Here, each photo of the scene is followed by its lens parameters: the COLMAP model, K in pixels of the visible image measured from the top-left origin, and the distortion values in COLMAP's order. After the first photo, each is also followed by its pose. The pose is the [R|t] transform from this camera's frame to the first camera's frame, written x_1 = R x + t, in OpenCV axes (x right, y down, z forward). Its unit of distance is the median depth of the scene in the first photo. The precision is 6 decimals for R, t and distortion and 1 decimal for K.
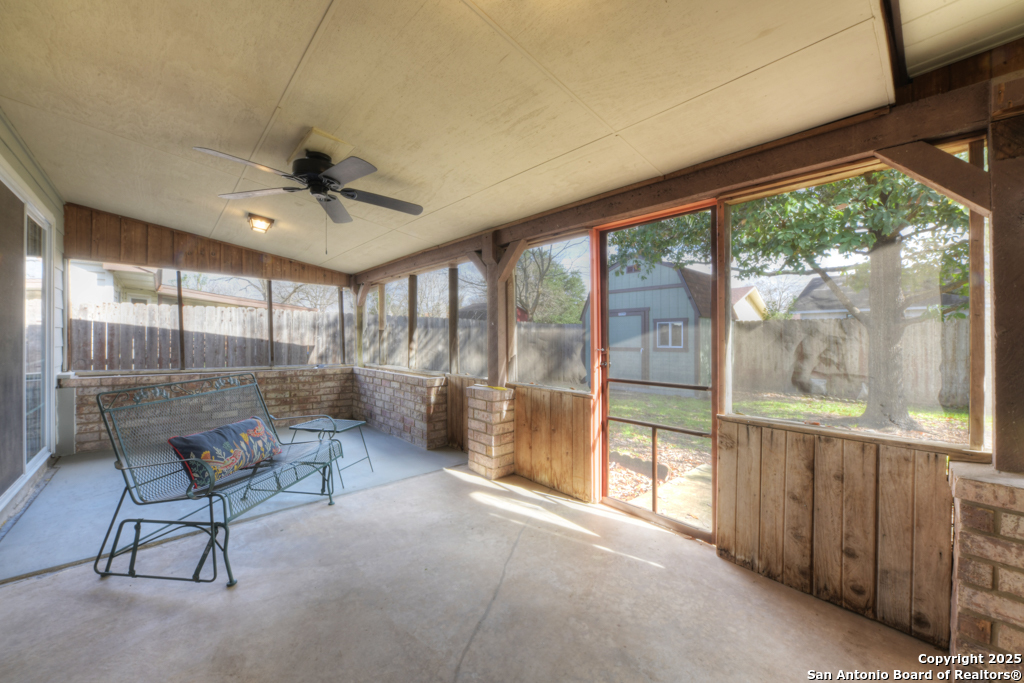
lens RADIAL K [[389.3, 0, 509.3], [0, 389.3, 340.1], [0, 0, 1]] dist [-0.002287, -0.000577]
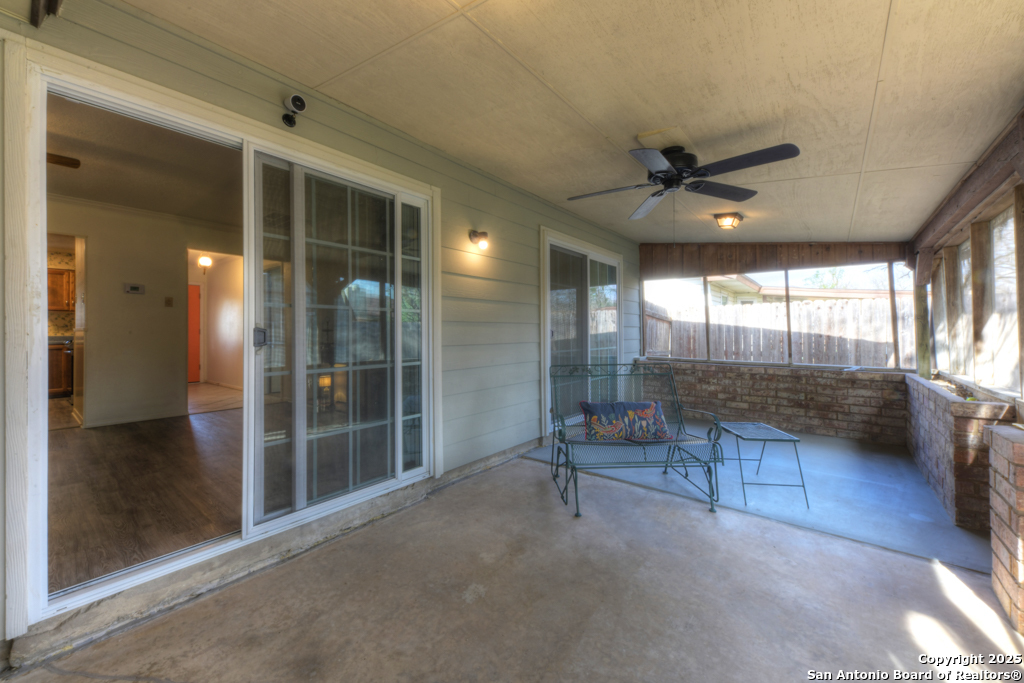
lens RADIAL K [[389.3, 0, 508.2], [0, 389.3, 335.8], [0, 0, 1]] dist [-0.002287, -0.000577]
pose [[0.133556, 0.001139, -0.991041, 0.228023], [-0.003541, 0.999994, 0.000672, 0.003352], [0.991035, 0.003420, 0.133560, 0.227022]]
